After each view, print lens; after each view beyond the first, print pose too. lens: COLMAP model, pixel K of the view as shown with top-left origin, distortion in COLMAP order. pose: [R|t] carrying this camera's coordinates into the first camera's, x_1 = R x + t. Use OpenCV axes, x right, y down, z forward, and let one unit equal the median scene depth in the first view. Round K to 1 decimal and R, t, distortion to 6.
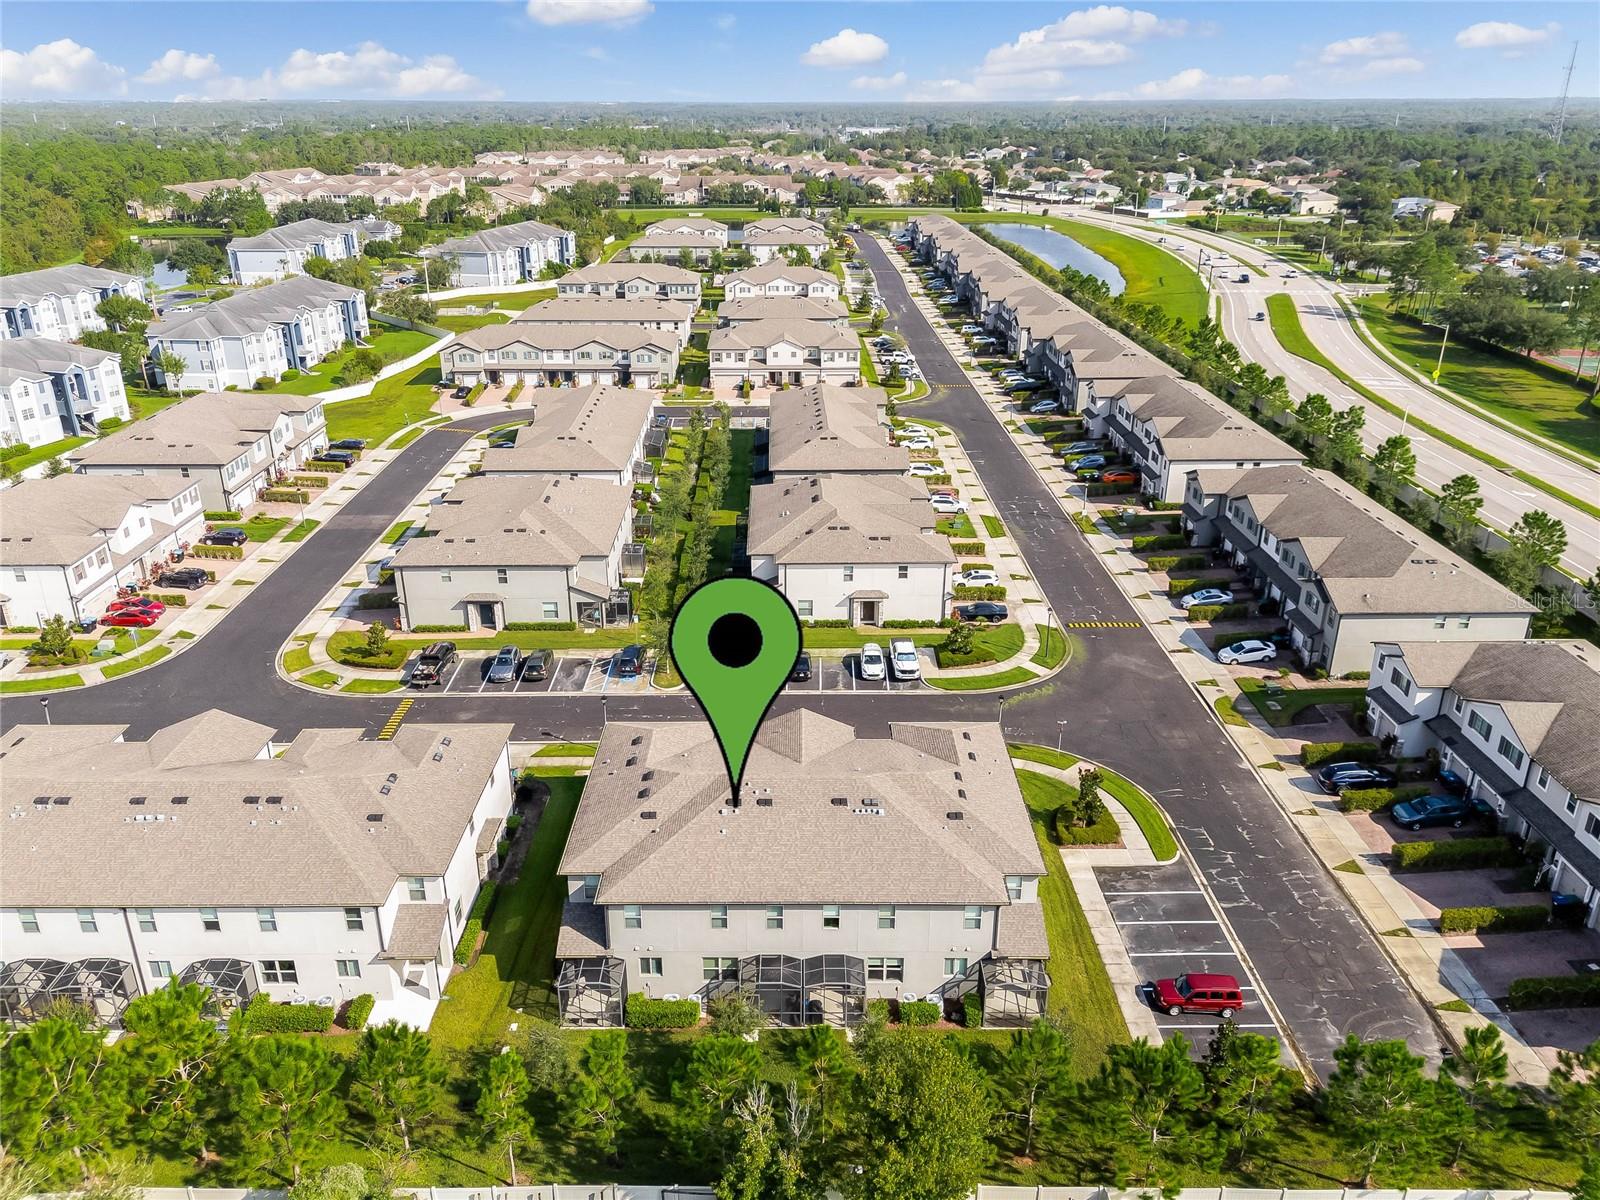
lens RADIAL K [[1183.4, 0, 794.9], [0, 1183.4, 606.8], [0, 0, 1]] dist [0.081175, -0.103446]
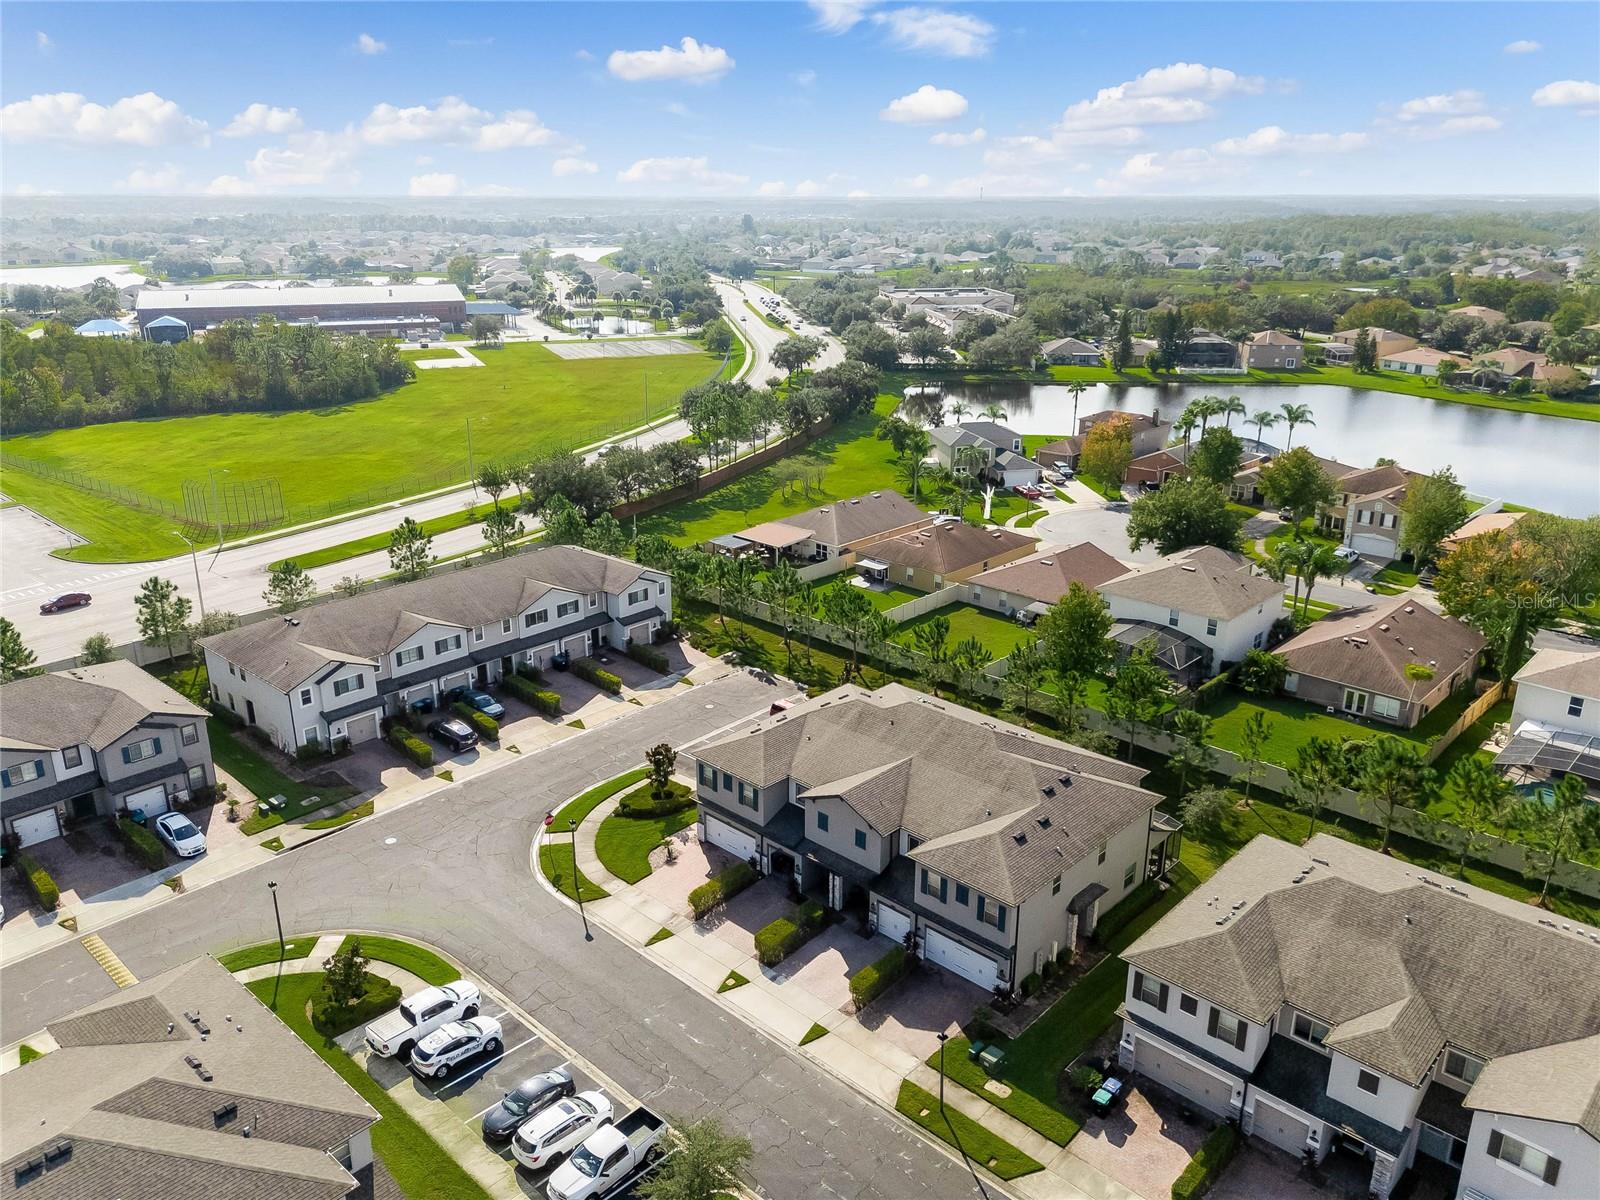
lens RADIAL K [[1177.7, 0, 796.9], [0, 1177.7, 602.4], [0, 0, 1]] dist [0.080627, -0.094892]
pose [[-0.727356, -0.220742, 0.649790, -0.386254], [0.270857, 0.777645, 0.567366, -0.405153], [-0.630547, 0.588677, -0.505835, 1.012219]]
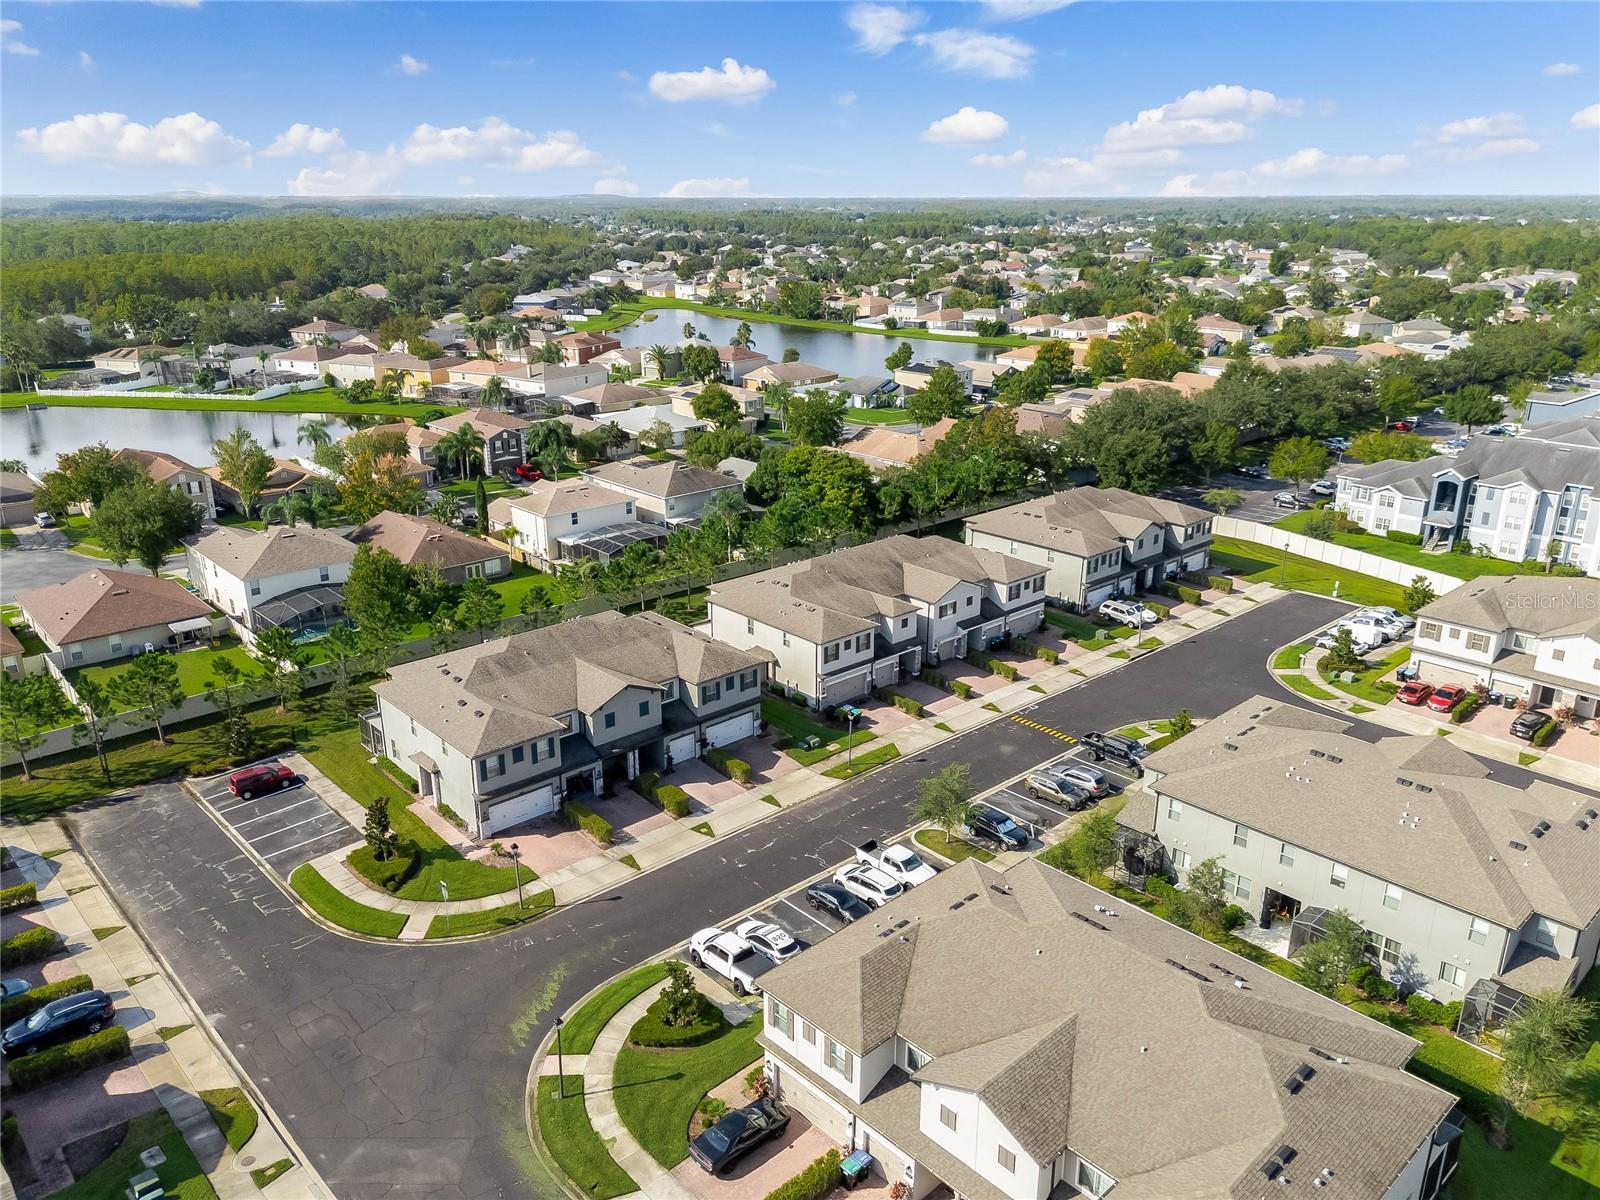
lens RADIAL K [[1164.1, 0, 800.0], [0, 1164.1, 600.0], [0, 0, 1]] dist [0.112838, -0.161012]
pose [[-0.738707, 0.219250, -0.637371, 0.423830], [-0.264472, 0.775500, 0.573284, -0.483308], [0.619974, 0.592056, -0.514881, 1.185086]]
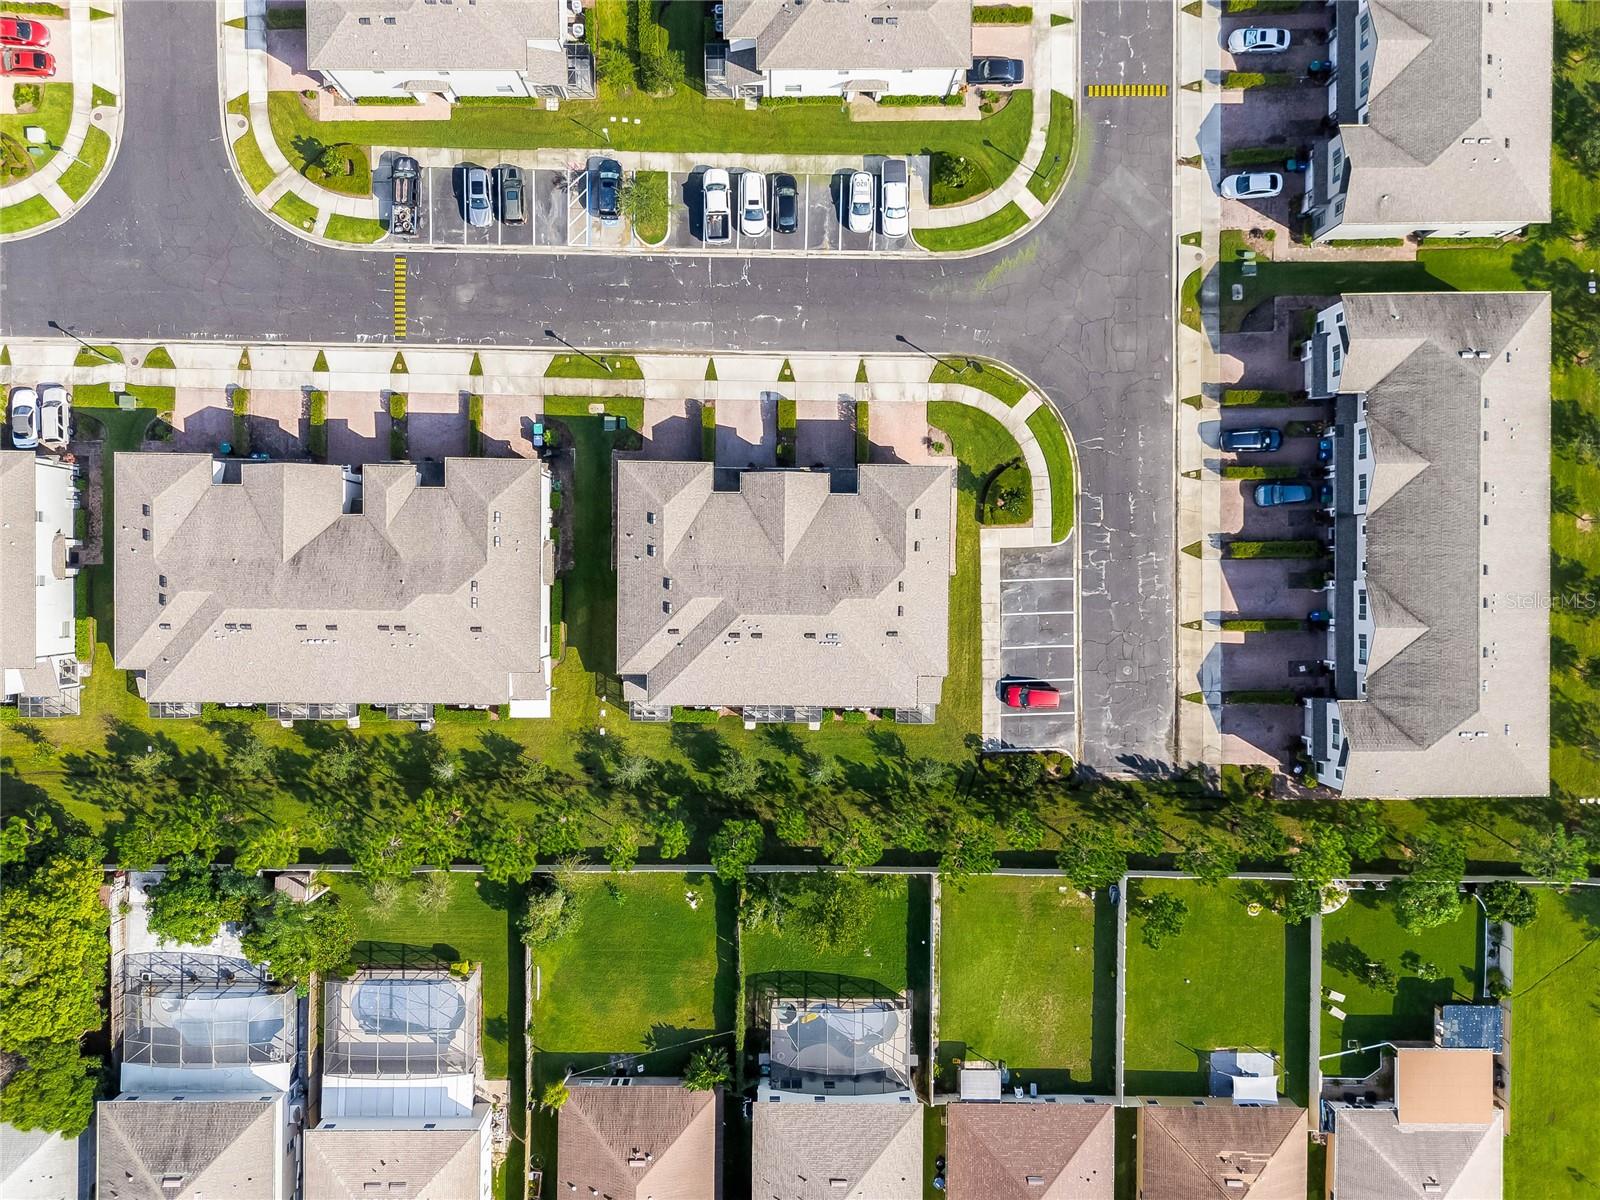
lens RADIAL K [[1177.7, 0, 796.9], [0, 1177.7, 602.4], [0, 0, 1]] dist [0.080627, -0.094892]
pose [[0.999890, 0.005726, 0.013654, 0.001863], [-0.014803, 0.368881, 0.929359, -0.694399], [0.000285, -0.929459, 0.368925, 0.322624]]
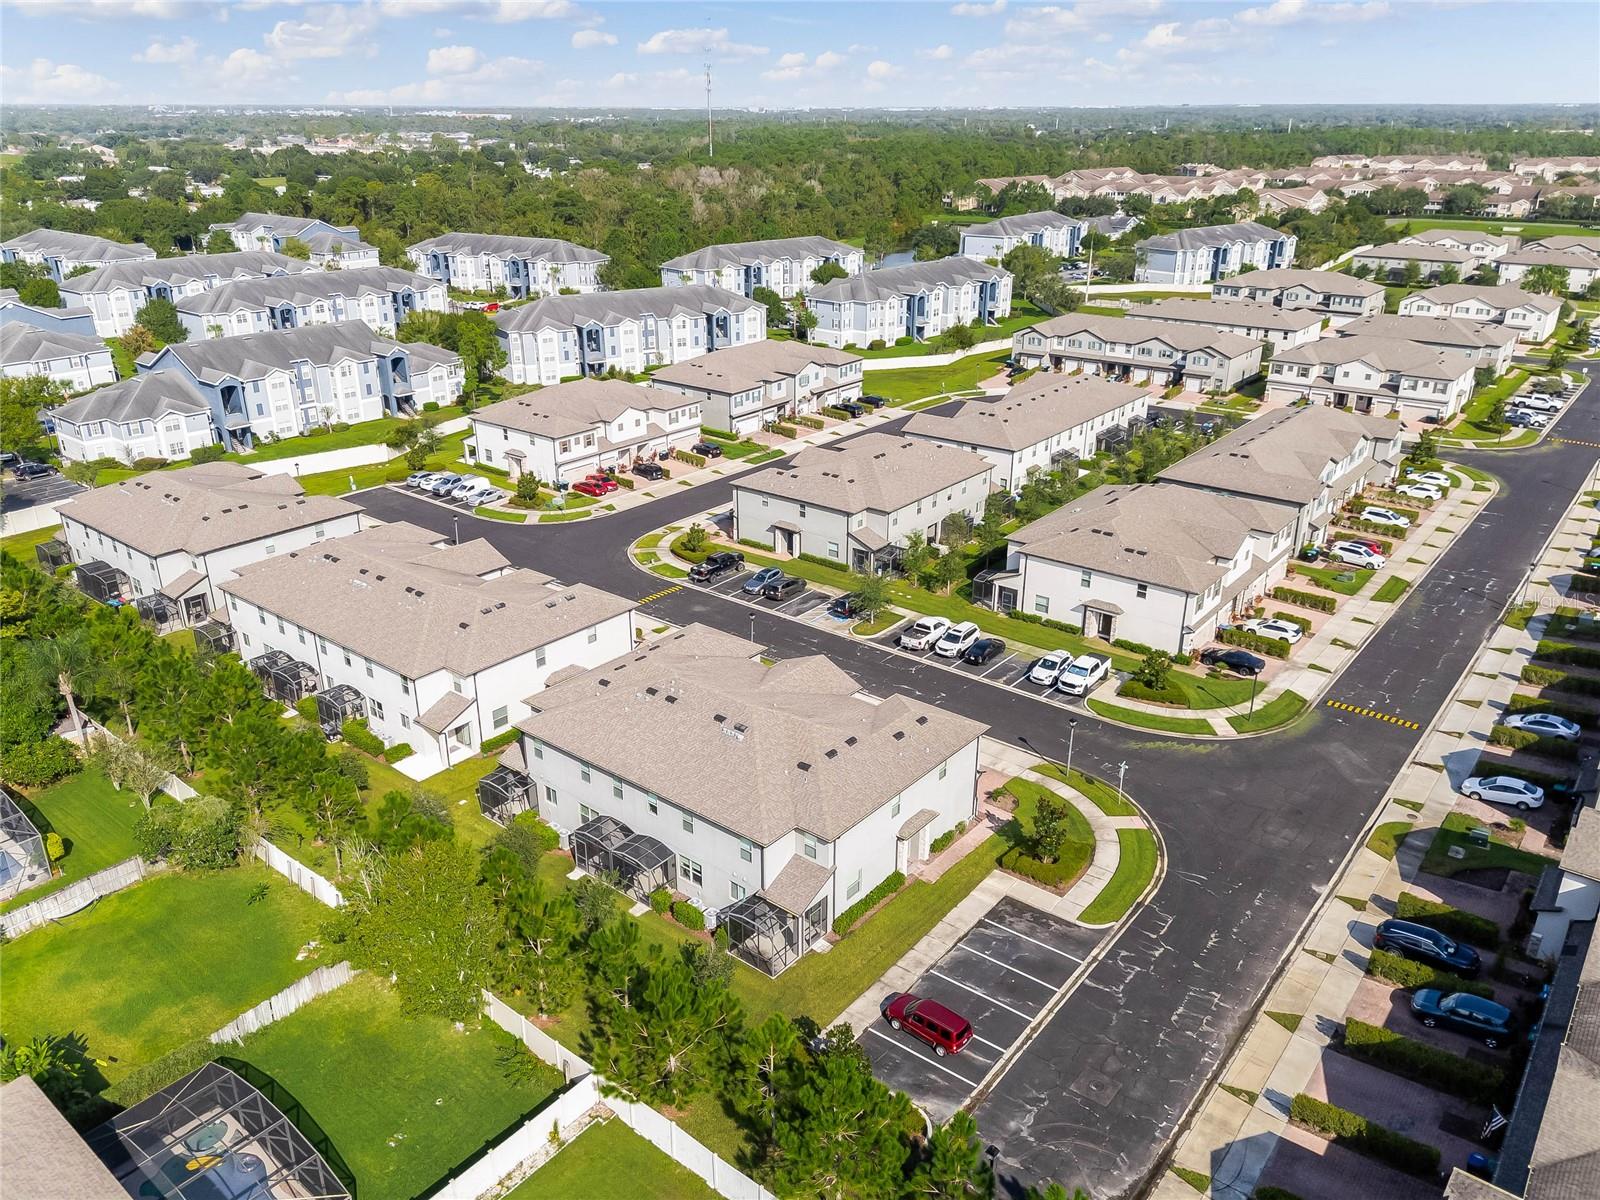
lens RADIAL K [[1183.4, 0, 794.9], [0, 1183.4, 606.8], [0, 0, 1]] dist [0.081175, -0.103446]
pose [[0.773811, 0.245487, -0.583912, 0.431398], [-0.247339, 0.965764, 0.078247, -0.023468], [0.583130, 0.083876, 0.808038, 0.090421]]
